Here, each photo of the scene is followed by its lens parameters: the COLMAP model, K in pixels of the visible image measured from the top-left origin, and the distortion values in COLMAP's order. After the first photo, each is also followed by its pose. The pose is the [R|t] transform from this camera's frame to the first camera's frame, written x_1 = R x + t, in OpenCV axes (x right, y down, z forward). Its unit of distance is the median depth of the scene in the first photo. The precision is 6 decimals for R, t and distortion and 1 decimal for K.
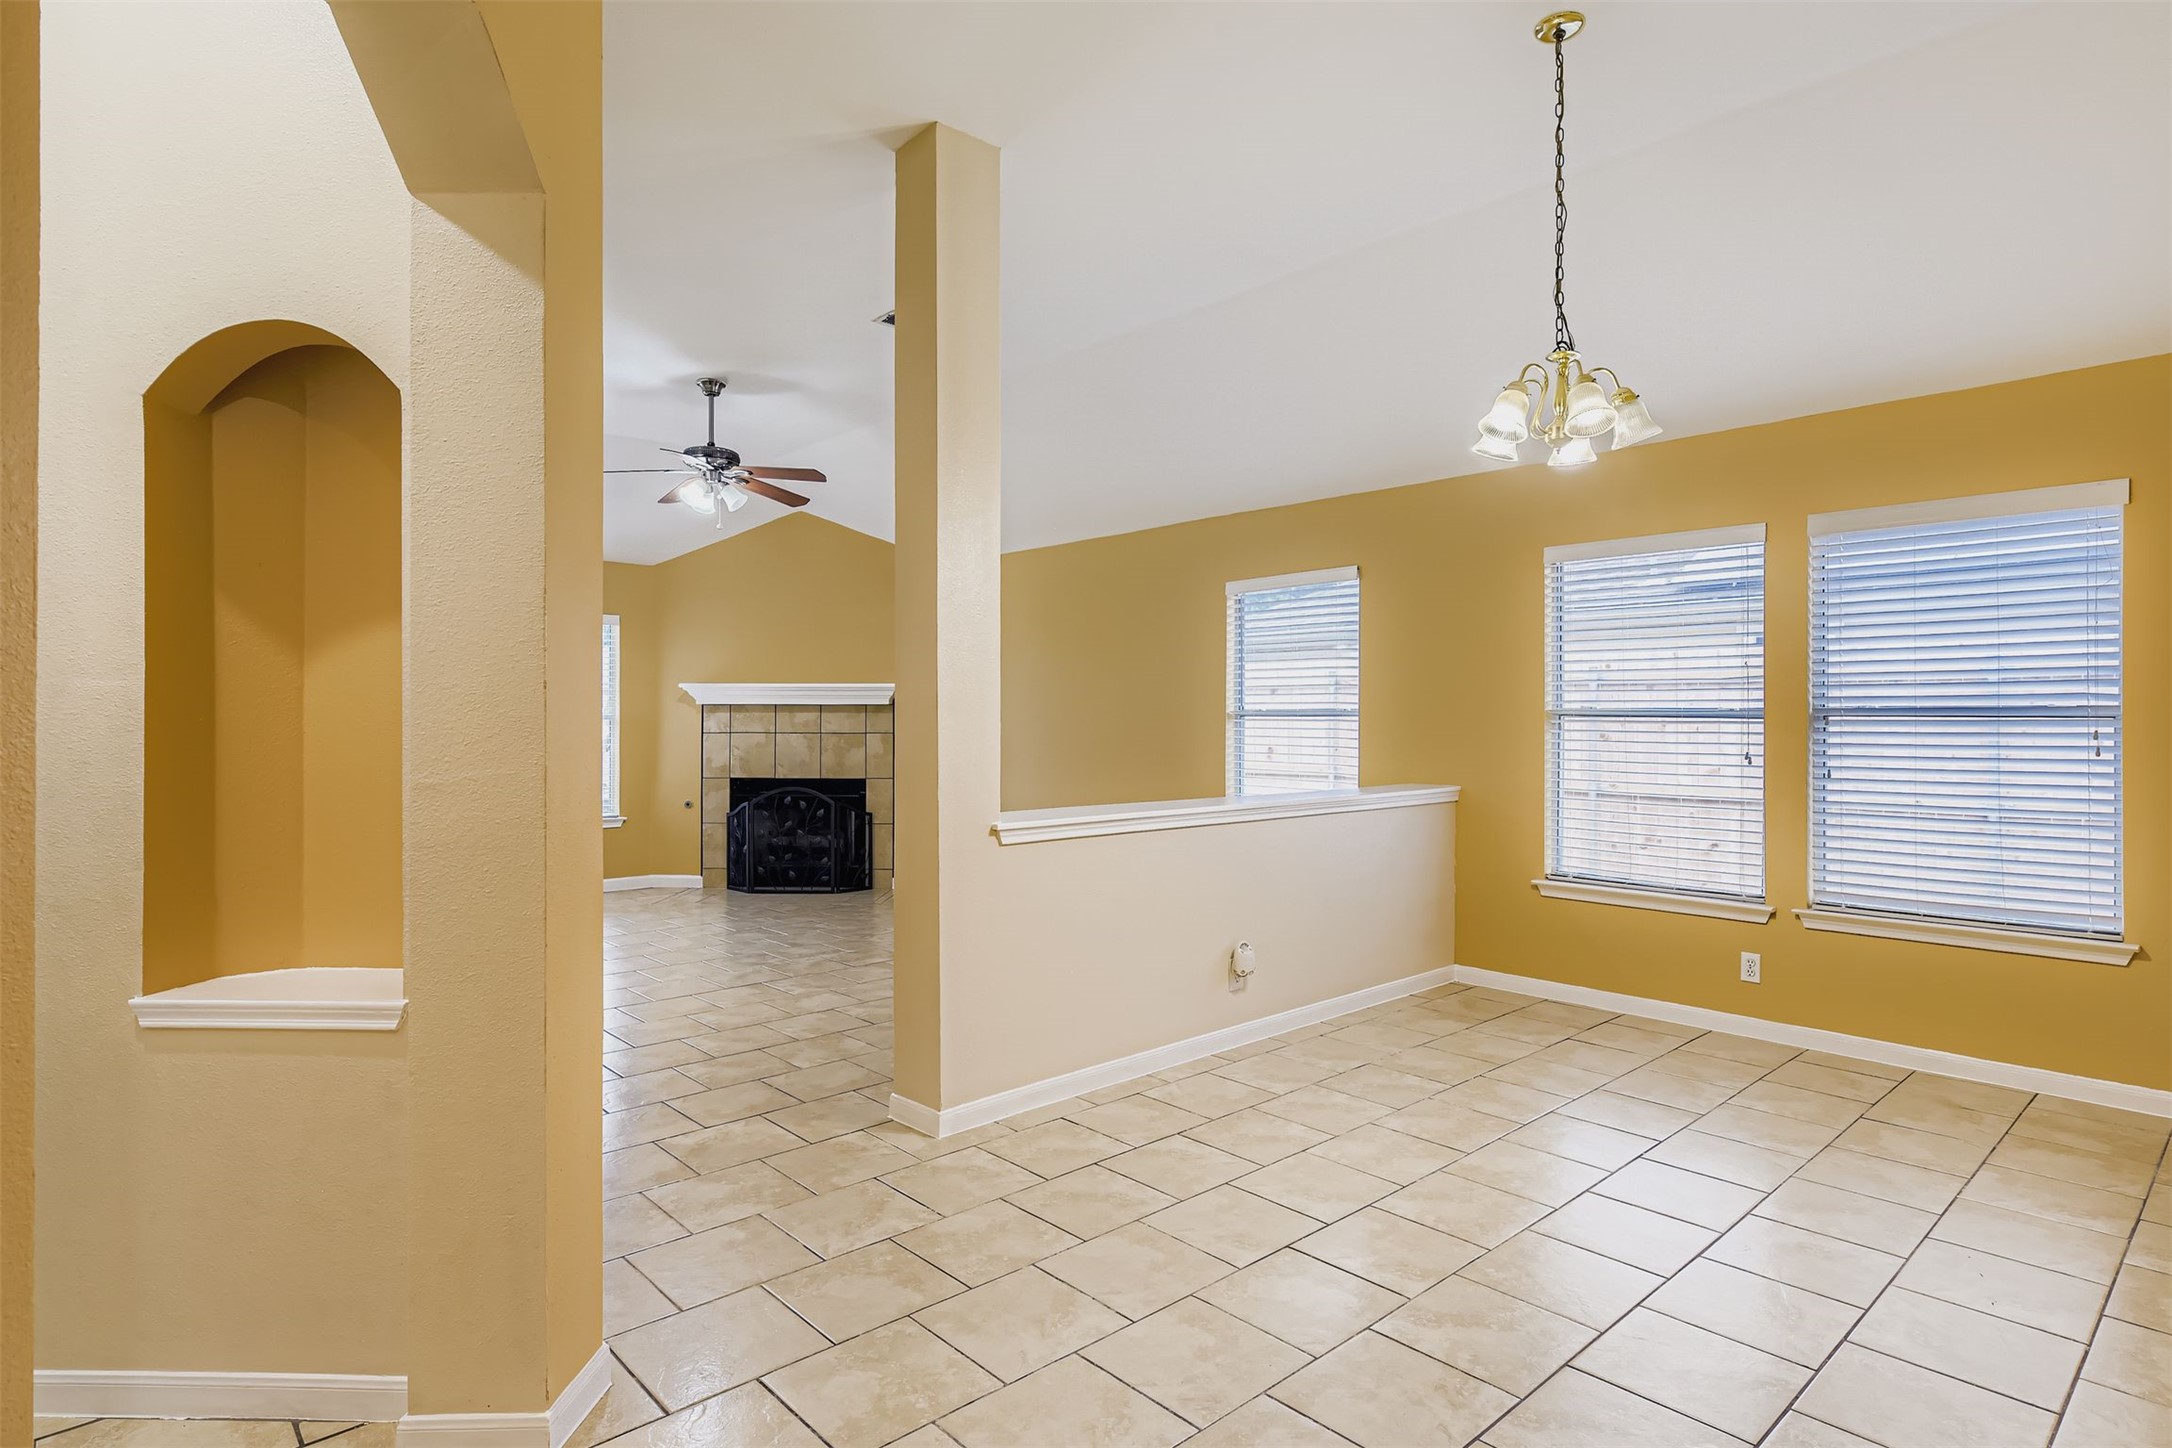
lens RADIAL K [[1148.1, 0, 1087.1], [0, 1148.1, 715.5], [0, 0, 1]] dist [-0.010581, 0.000849]
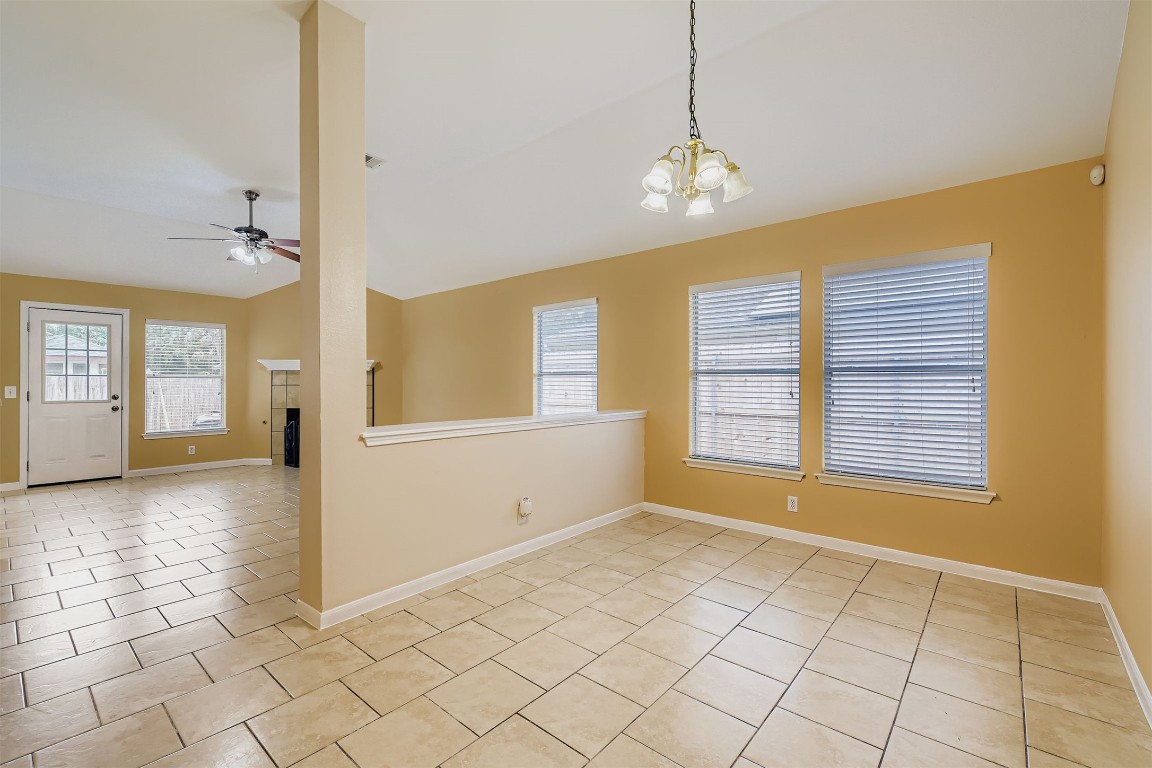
lens RADIAL K [[495.8, 0, 550.2], [0, 495.8, 383.3], [0, 0, 1]] dist [-0.003708, -0.001145]
pose [[0.995409, -0.000510, 0.095715, 0.117205], [0.000077, 0.999990, 0.004520, 0.017878], [-0.095716, -0.004492, 0.995399, 0.258353]]
